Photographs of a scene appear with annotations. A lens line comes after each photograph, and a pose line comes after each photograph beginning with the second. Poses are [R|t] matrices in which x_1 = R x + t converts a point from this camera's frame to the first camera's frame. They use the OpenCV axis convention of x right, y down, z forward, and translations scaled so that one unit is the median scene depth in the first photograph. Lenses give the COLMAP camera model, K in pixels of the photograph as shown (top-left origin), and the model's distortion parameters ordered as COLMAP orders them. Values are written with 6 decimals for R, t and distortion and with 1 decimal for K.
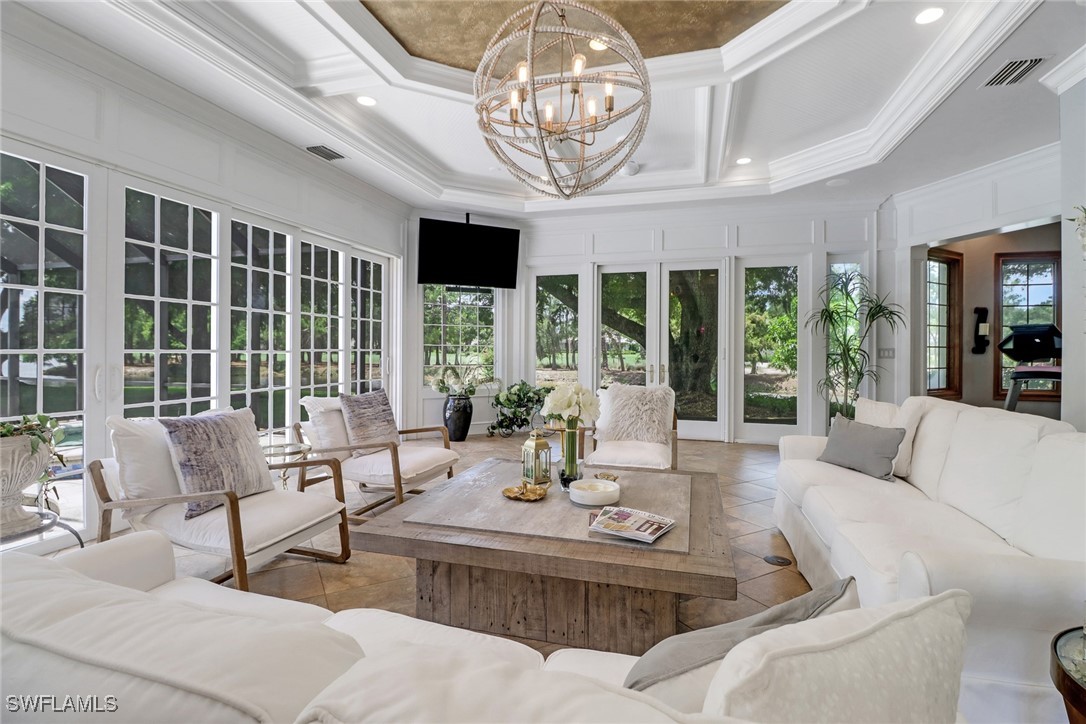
lens RADIAL K [[518.0, 0, 545.5], [0, 518.0, 346.3], [0, 0, 1]] dist [0.001919, -0.012396]
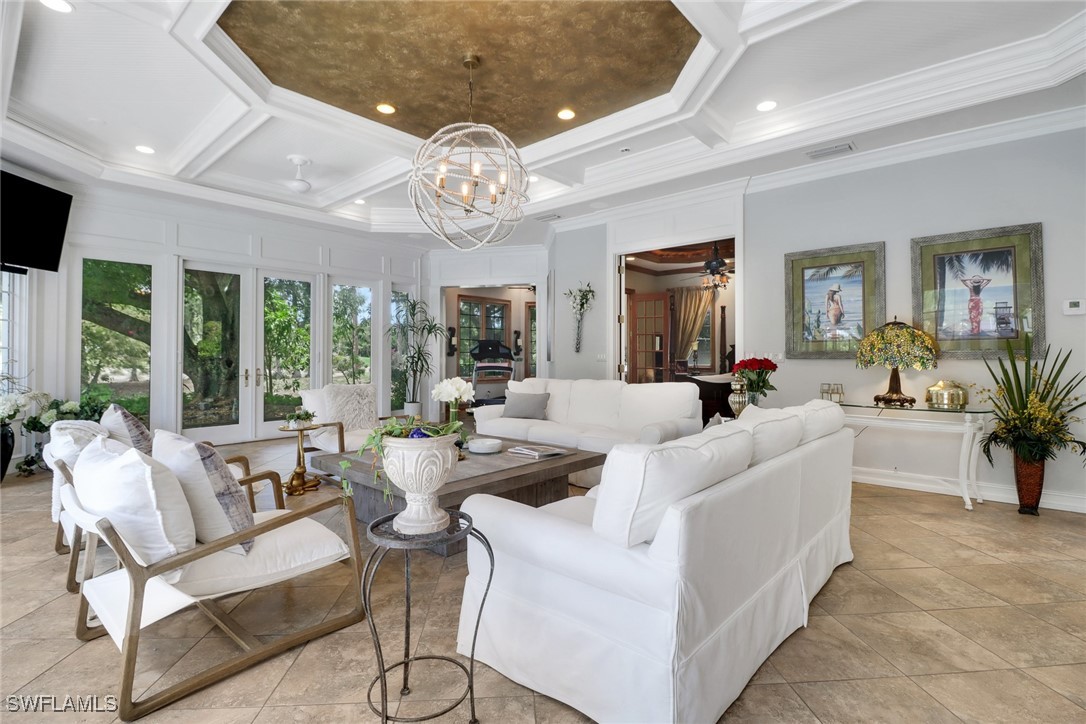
lens RADIAL K [[509.6, 0, 527.7], [0, 509.6, 347.7], [0, 0, 1]] dist [0.001492, -0.011904]
pose [[0.439856, 0.009905, 0.898014, -0.419845], [-0.004472, 0.999951, -0.008839, 0.001177], [-0.898057, -0.000128, 0.439878, 0.077722]]
